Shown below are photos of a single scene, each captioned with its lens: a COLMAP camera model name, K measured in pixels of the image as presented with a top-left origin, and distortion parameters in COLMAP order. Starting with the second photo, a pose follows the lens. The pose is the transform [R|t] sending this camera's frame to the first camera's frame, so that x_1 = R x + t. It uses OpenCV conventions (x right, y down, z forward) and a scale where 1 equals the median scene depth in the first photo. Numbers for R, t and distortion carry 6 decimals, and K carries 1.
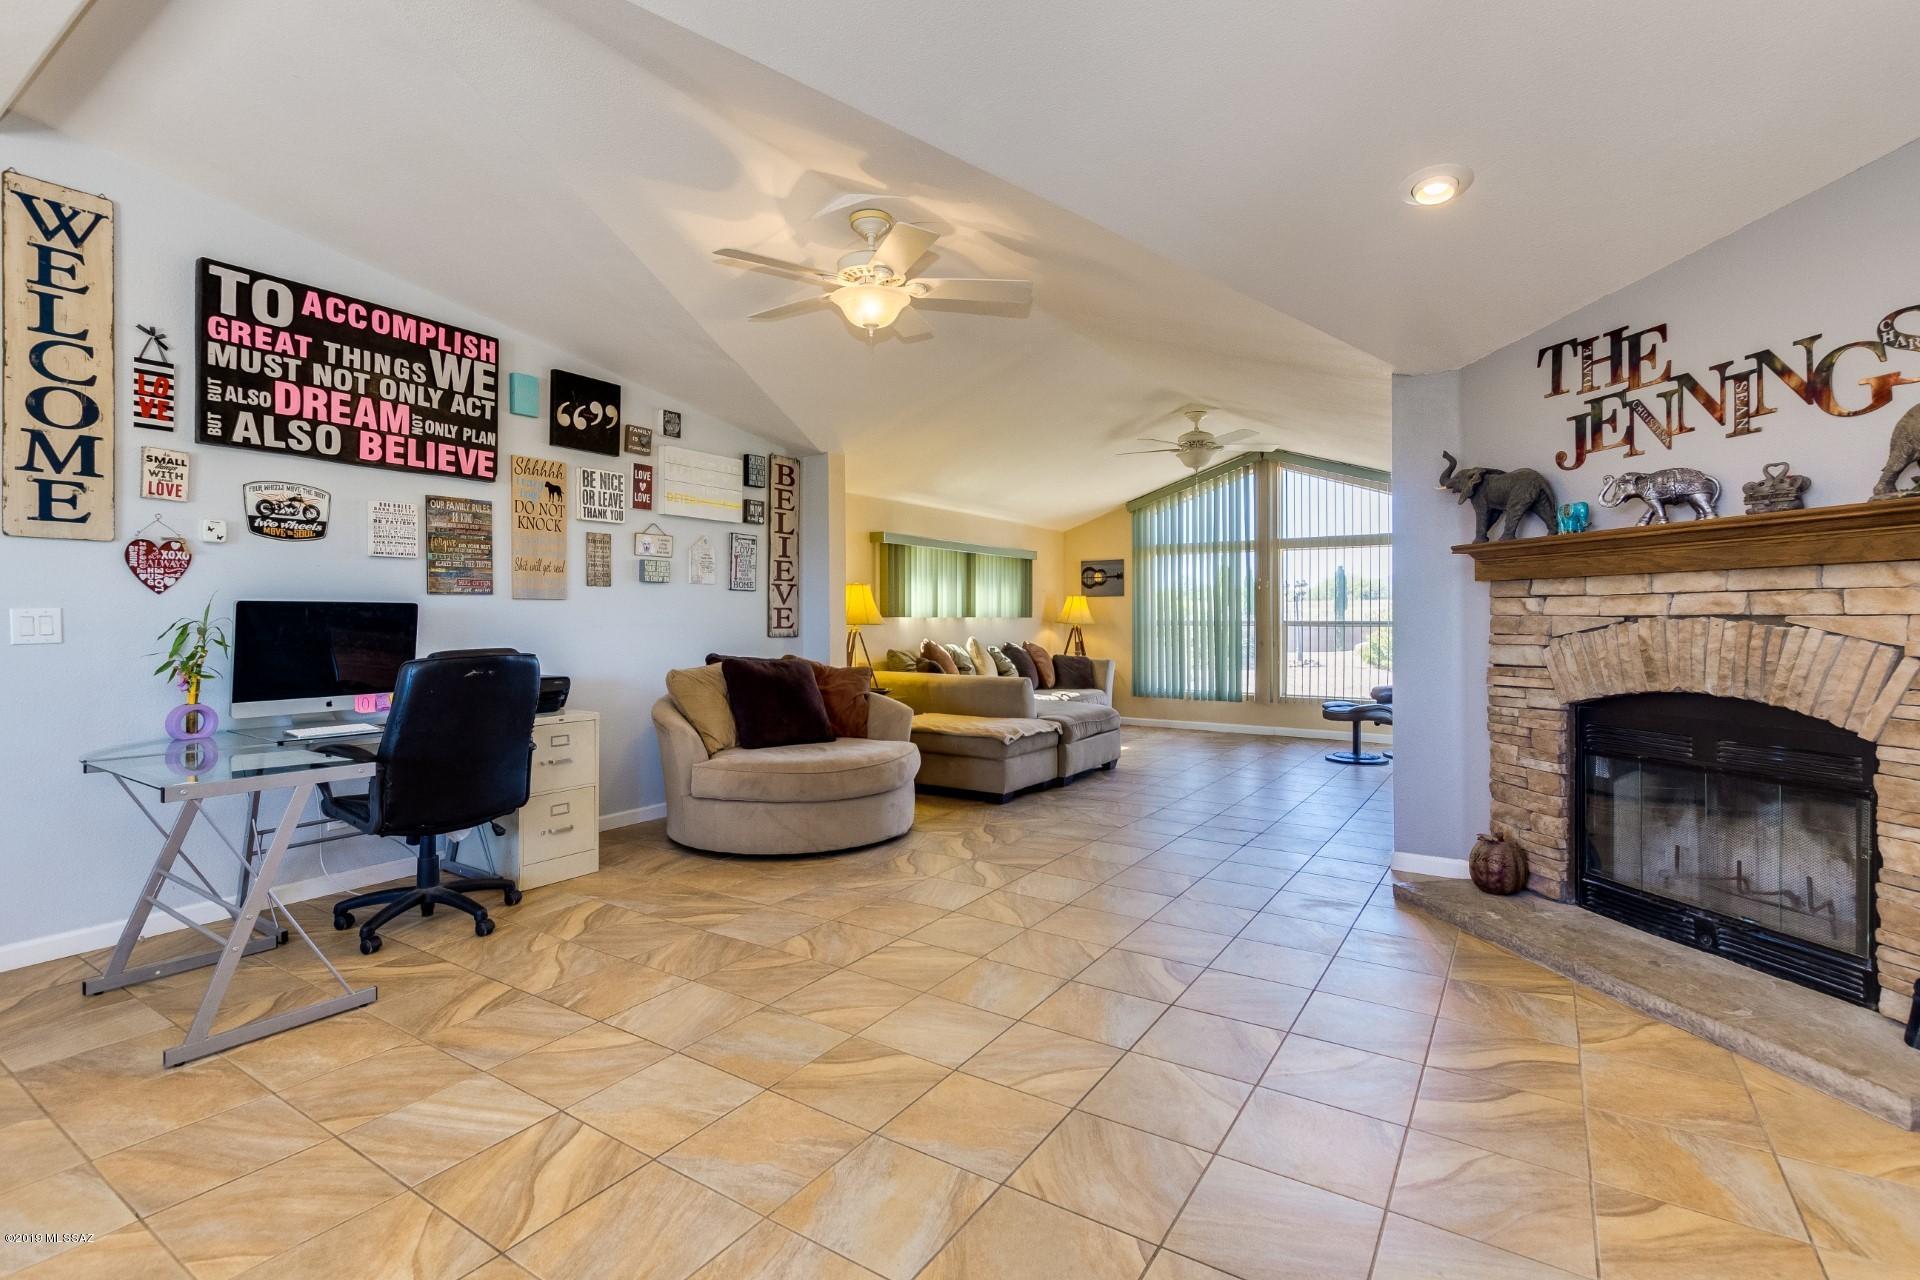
lens RADIAL K [[892.6, 0, 956.3], [0, 892.6, 623.8], [0, 0, 1]] dist [-0.002755, -0.001315]
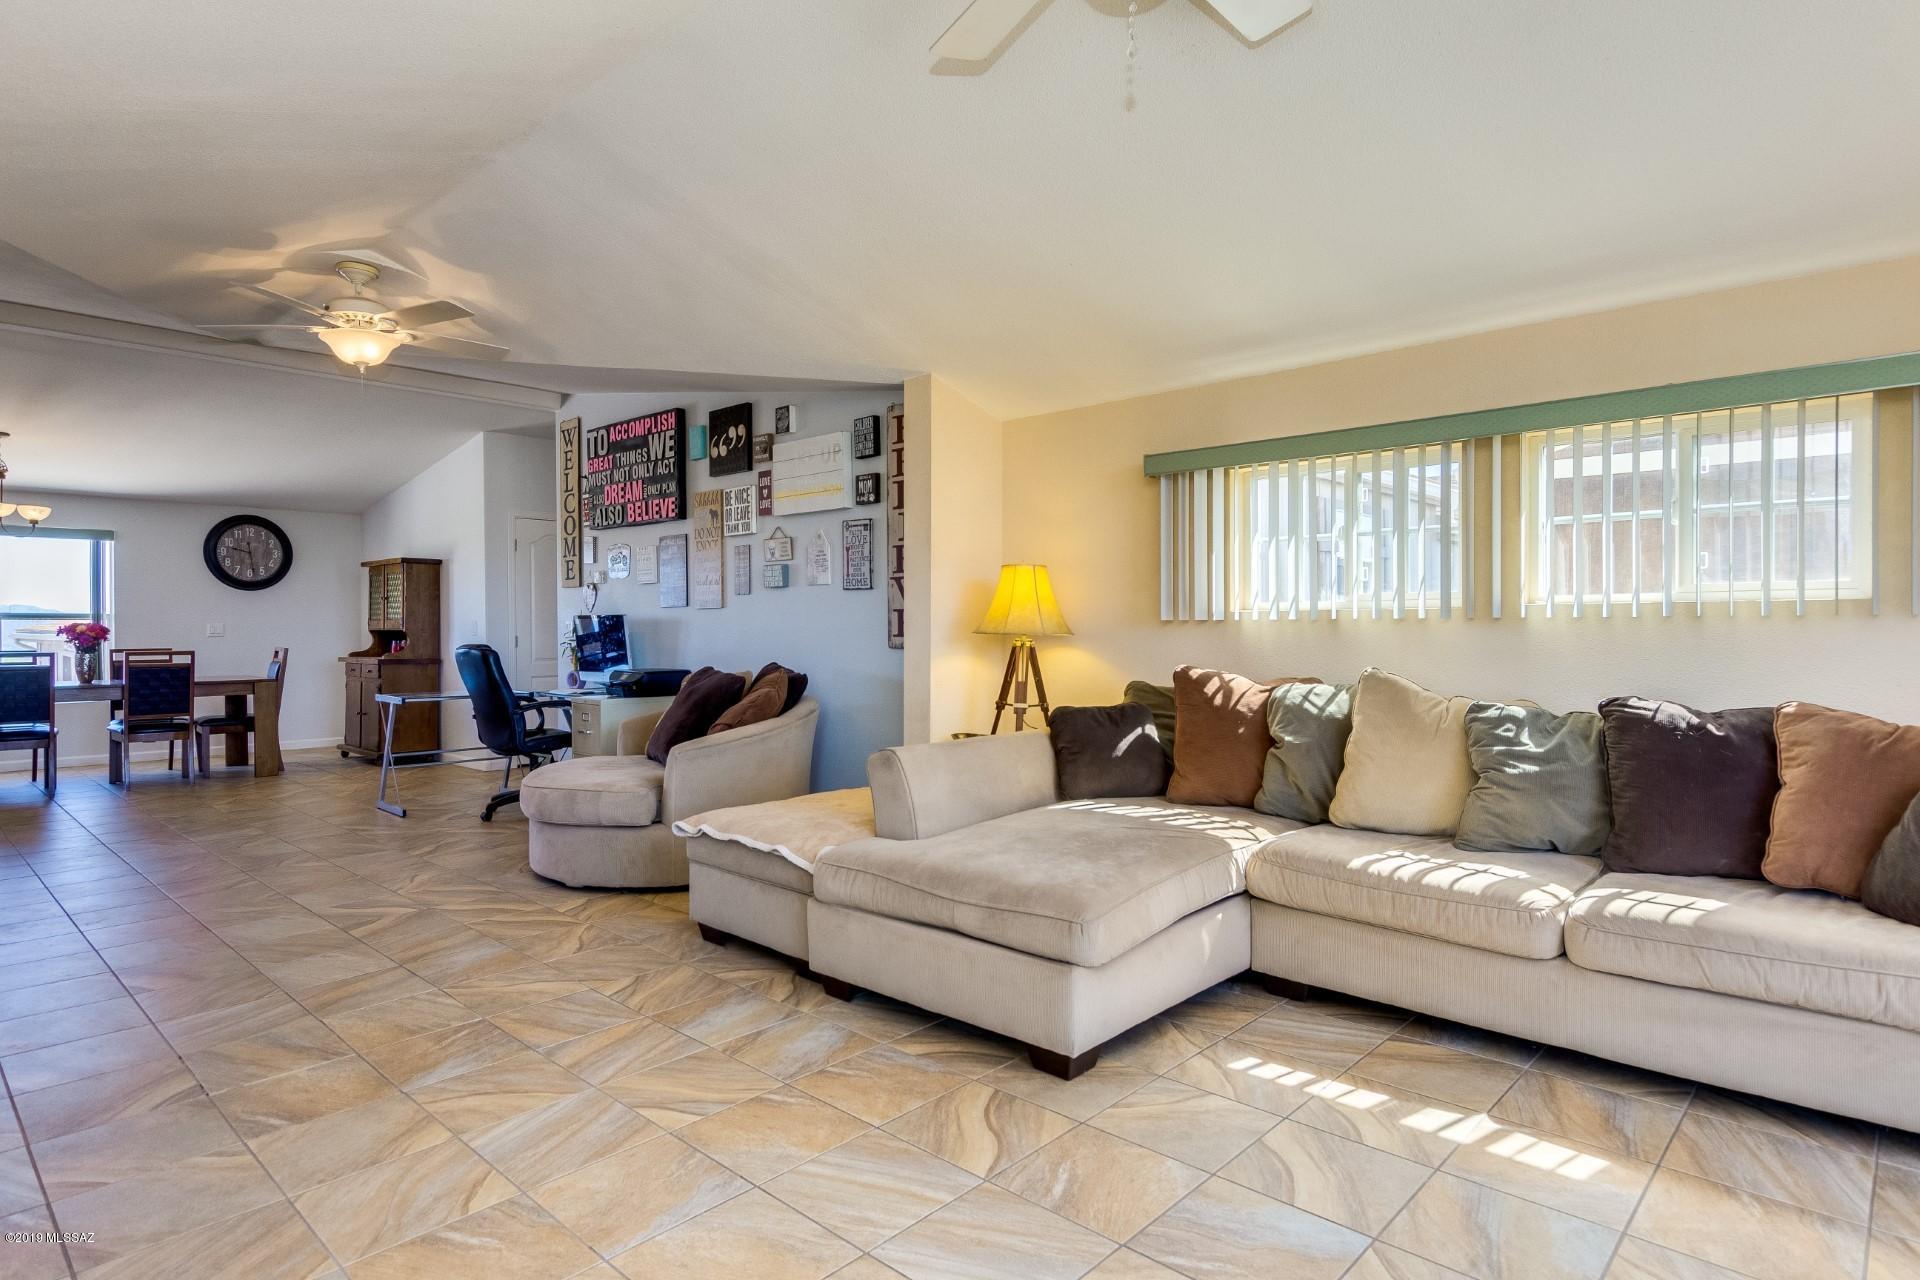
lens RADIAL K [[1052.6, 0, 967.5], [0, 1052.6, 635.6], [0, 0, 1]] dist [0.004261, 0.000577]
pose [[-0.180368, 0.008739, -0.983560, 0.928947], [-0.003111, 0.999950, 0.009455, -0.005789], [0.983594, 0.004765, -0.180332, 1.722336]]
